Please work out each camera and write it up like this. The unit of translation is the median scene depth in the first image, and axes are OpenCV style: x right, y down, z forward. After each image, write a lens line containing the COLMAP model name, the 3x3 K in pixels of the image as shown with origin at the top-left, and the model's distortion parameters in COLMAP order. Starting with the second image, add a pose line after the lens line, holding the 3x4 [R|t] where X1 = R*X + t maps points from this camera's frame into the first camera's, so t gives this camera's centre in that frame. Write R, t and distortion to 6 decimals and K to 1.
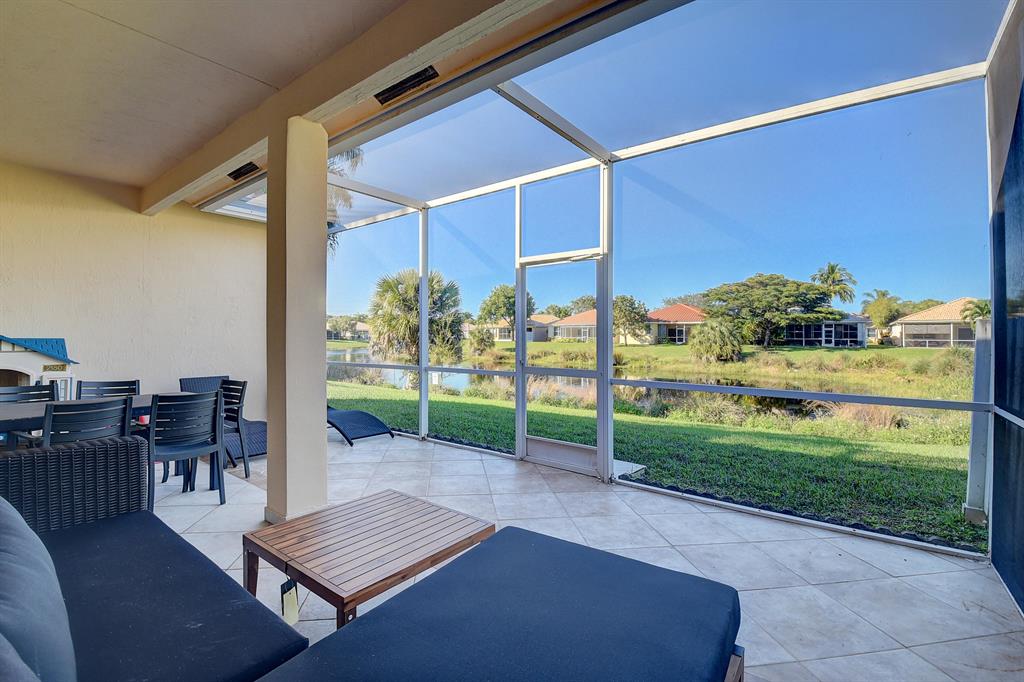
lens RADIAL K [[450.6, 0, 509.7], [0, 450.6, 329.5], [0, 0, 1]] dist [0.029502, -0.041485]
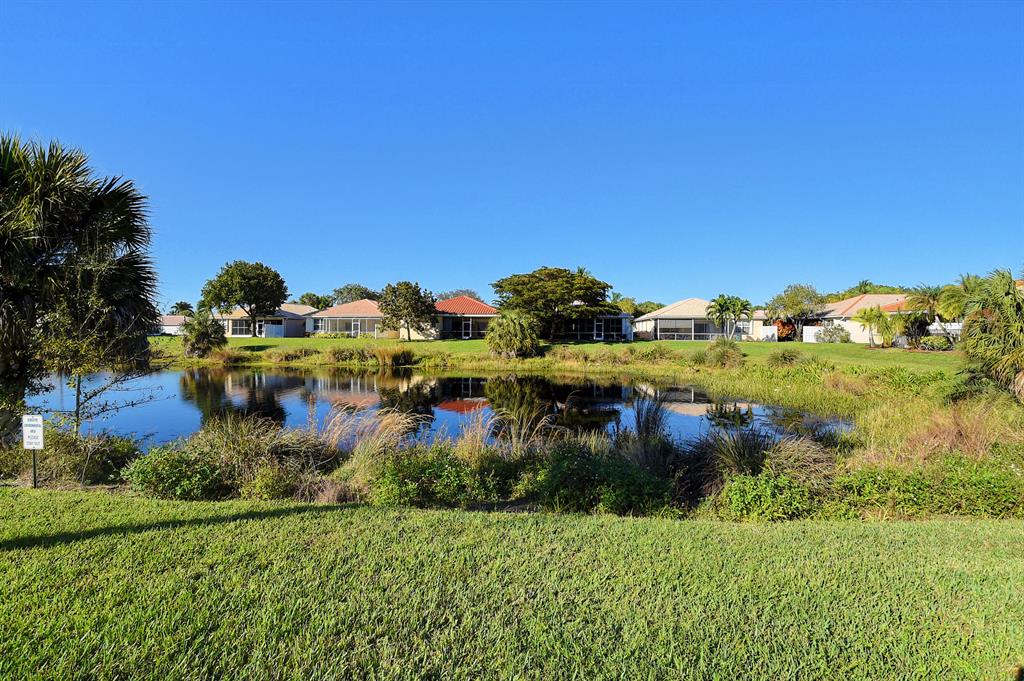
lens RADIAL K [[450.6, 0, 509.7], [0, 450.6, 329.0], [0, 0, 1]] dist [0.029502, -0.041485]
pose [[0.862632, 0.004947, 0.505807, -0.010251], [-0.007475, 0.999968, 0.002967, 0.009597], [-0.505776, -0.006341, 0.862641, 0.178508]]
